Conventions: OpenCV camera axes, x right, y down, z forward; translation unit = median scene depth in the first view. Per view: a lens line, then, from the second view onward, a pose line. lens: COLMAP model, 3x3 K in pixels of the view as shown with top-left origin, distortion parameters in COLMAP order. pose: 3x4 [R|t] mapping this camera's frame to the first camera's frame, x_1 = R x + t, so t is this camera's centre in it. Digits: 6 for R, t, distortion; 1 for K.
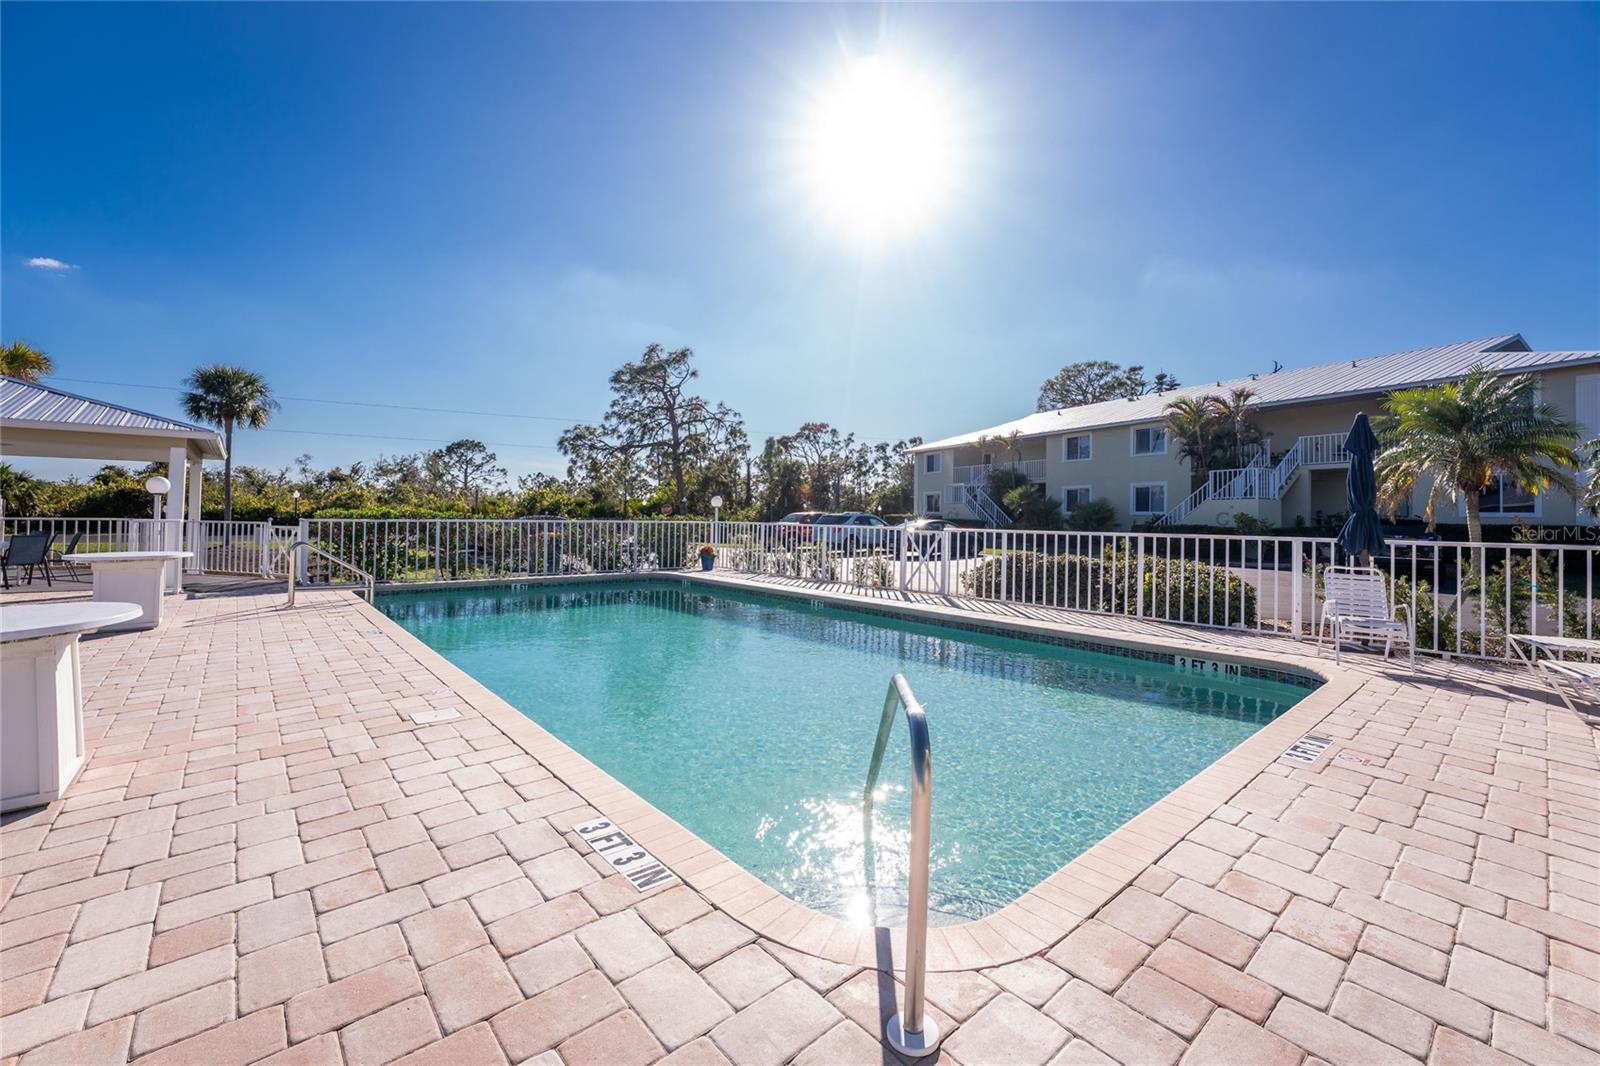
lens RADIAL K [[666.3, 0, 793.4], [0, 666.3, 512.8], [0, 0, 1]] dist [-0.000551, -0.000075]
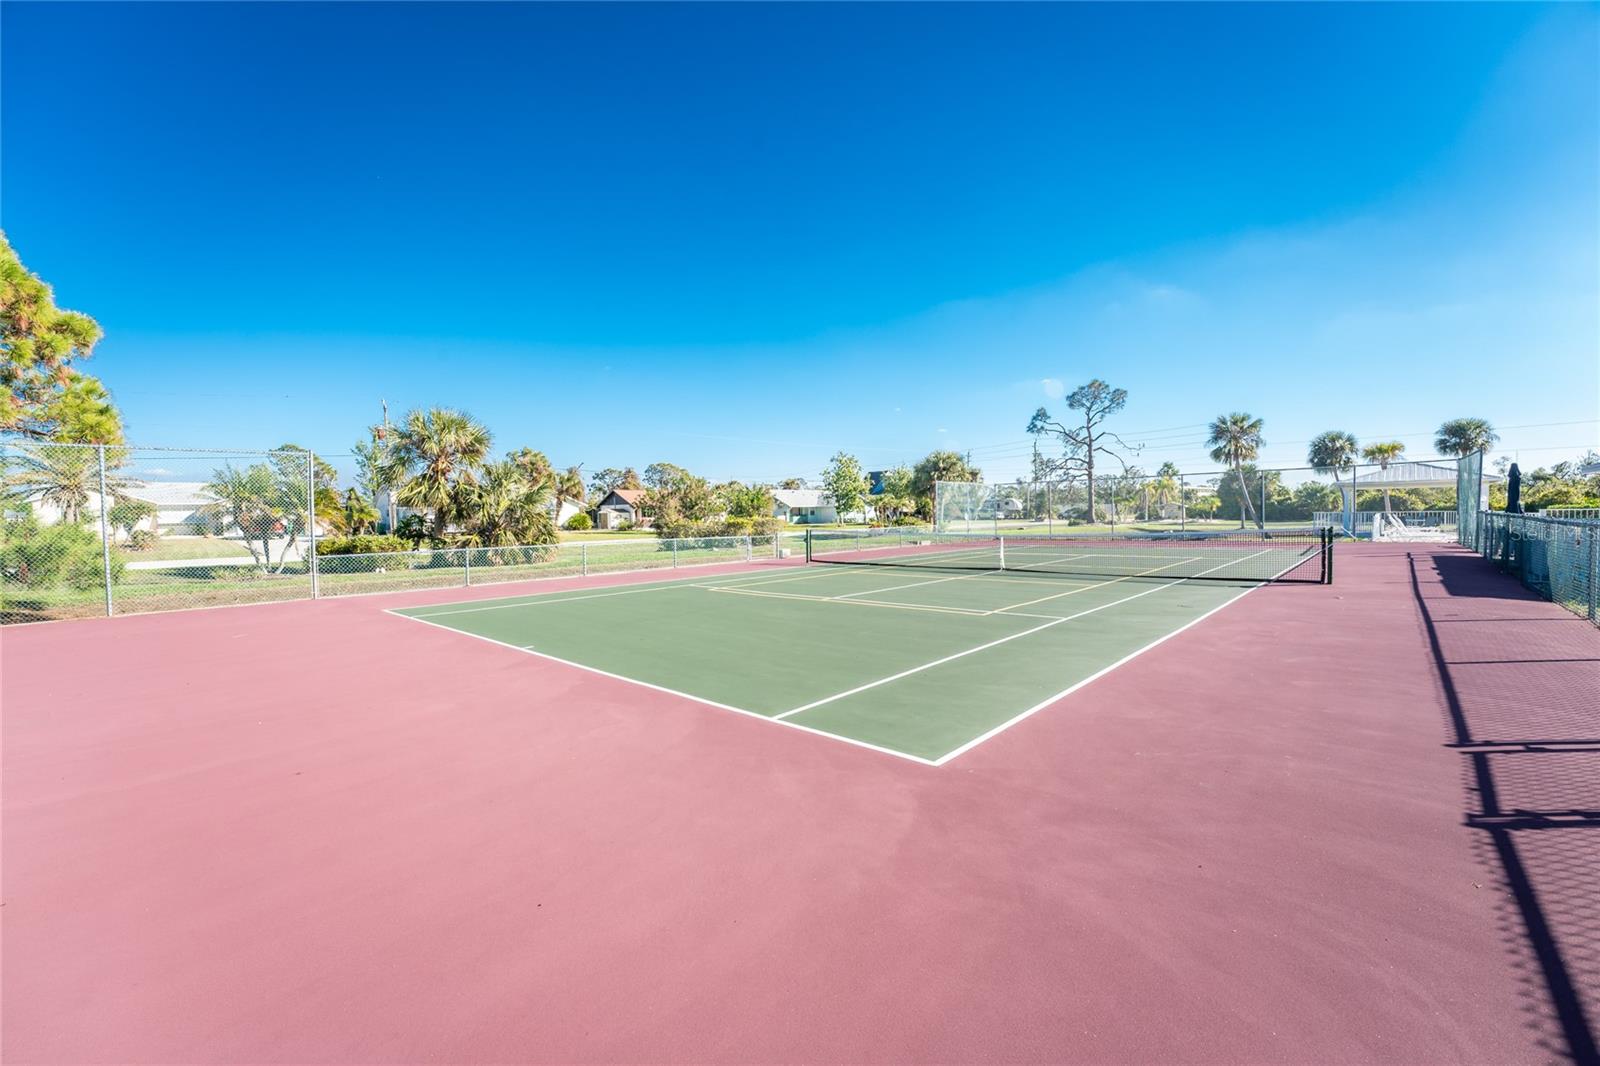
lens RADIAL K [[666.3, 0, 793.4], [0, 666.3, 512.8], [0, 0, 1]] dist [-0.000551, -0.000075]
pose [[0.138875, -0.008591, -0.990273, 0.519364], [0.016356, 0.999846, -0.006380, -0.005304], [0.990175, -0.015311, 0.138994, -0.825296]]
